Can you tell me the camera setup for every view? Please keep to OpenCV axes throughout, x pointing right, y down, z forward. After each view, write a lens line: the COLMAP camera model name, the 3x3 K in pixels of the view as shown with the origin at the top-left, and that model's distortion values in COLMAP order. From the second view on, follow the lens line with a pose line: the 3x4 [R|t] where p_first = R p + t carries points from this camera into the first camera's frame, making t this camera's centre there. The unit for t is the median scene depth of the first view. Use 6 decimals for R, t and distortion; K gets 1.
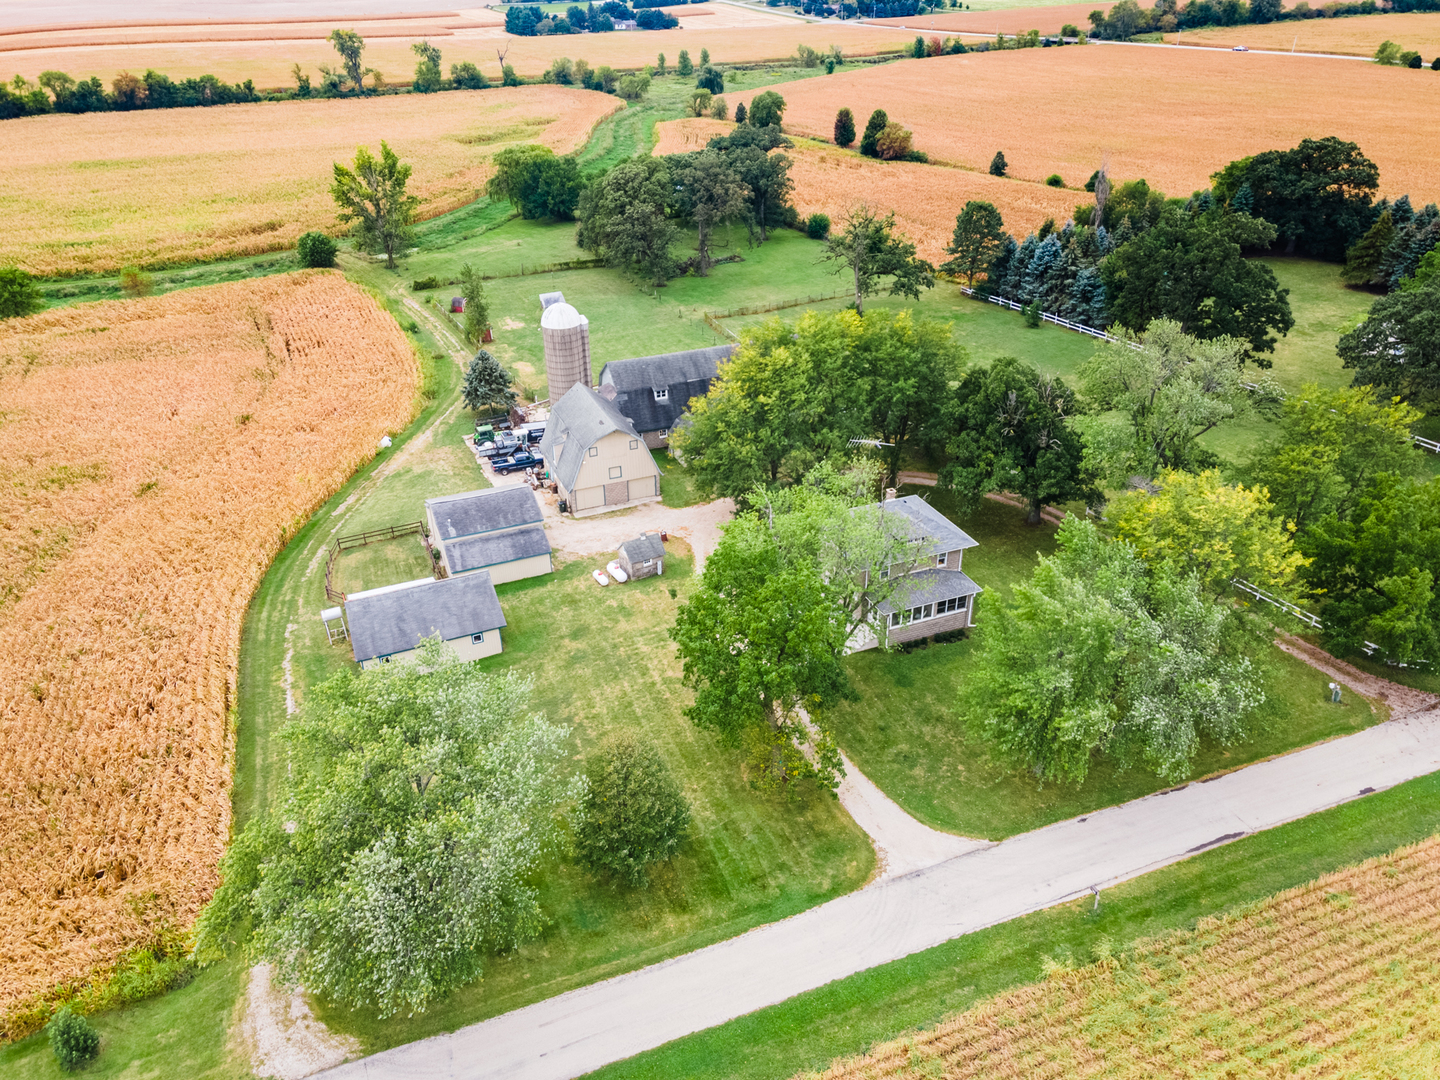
lens RADIAL K [[1043.7, 0, 715.9], [0, 1043.7, 491.8], [0, 0, 1]] dist [0.059598, 0.000437]
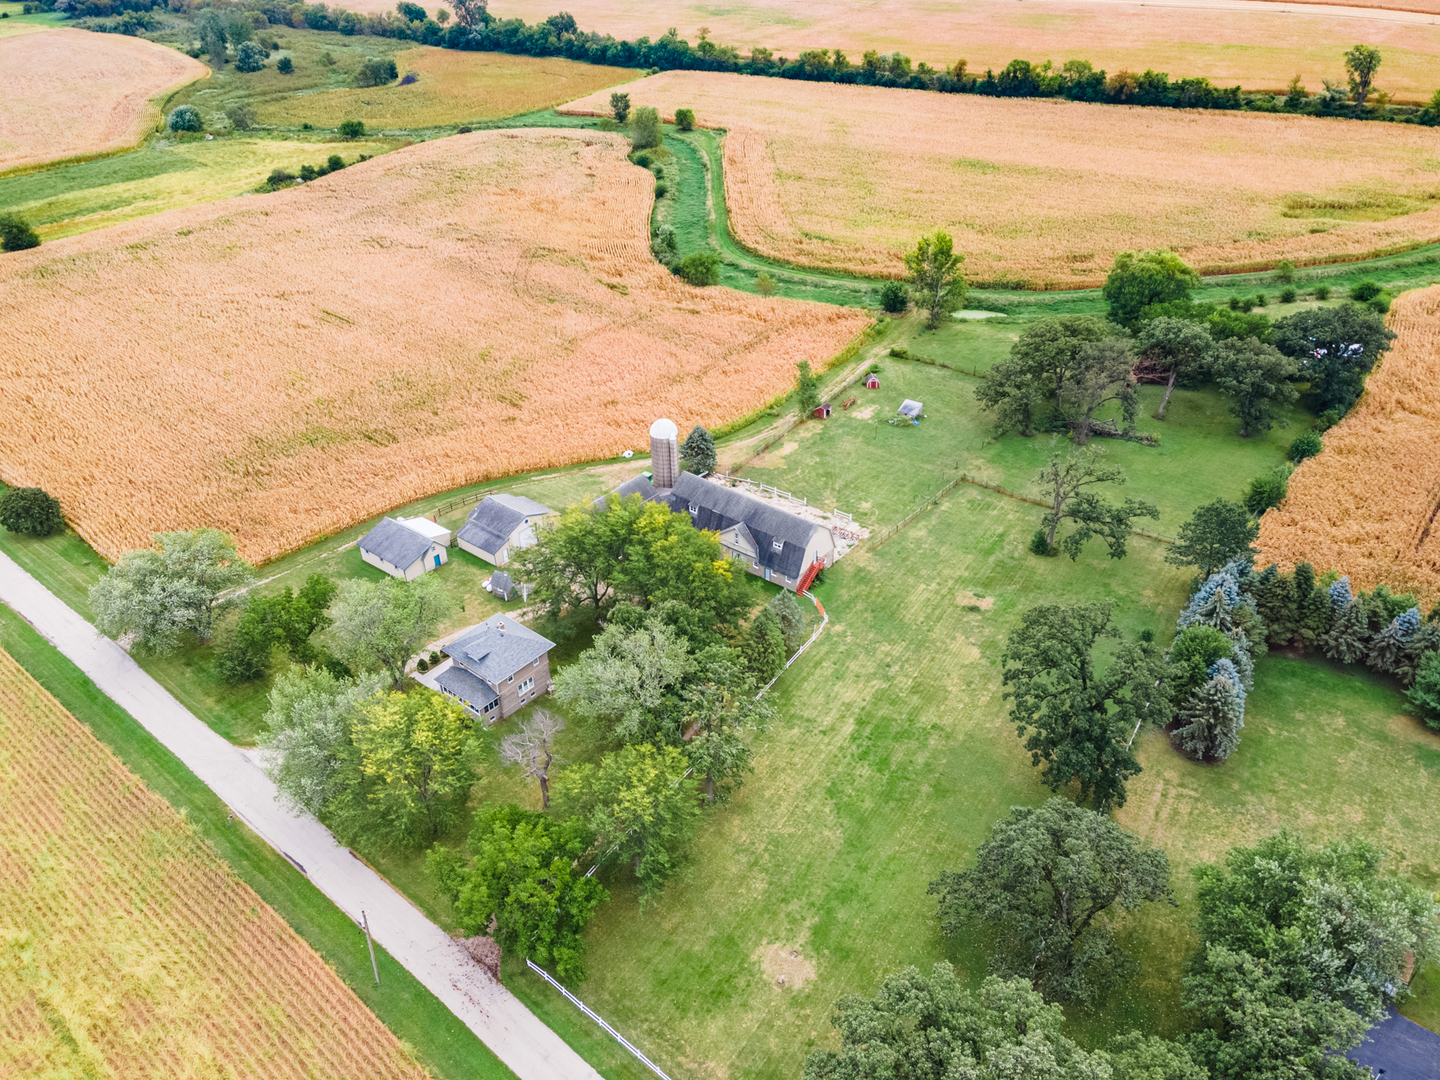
lens RADIAL K [[1043.7, 0, 715.9], [0, 1043.7, 491.8], [0, 0, 1]] dist [0.059598, 0.000437]
pose [[0.482657, 0.456338, -0.747527, 0.661582], [-0.394587, 0.875297, 0.279563, -0.346126], [0.781884, 0.160031, 0.602534, 0.146766]]
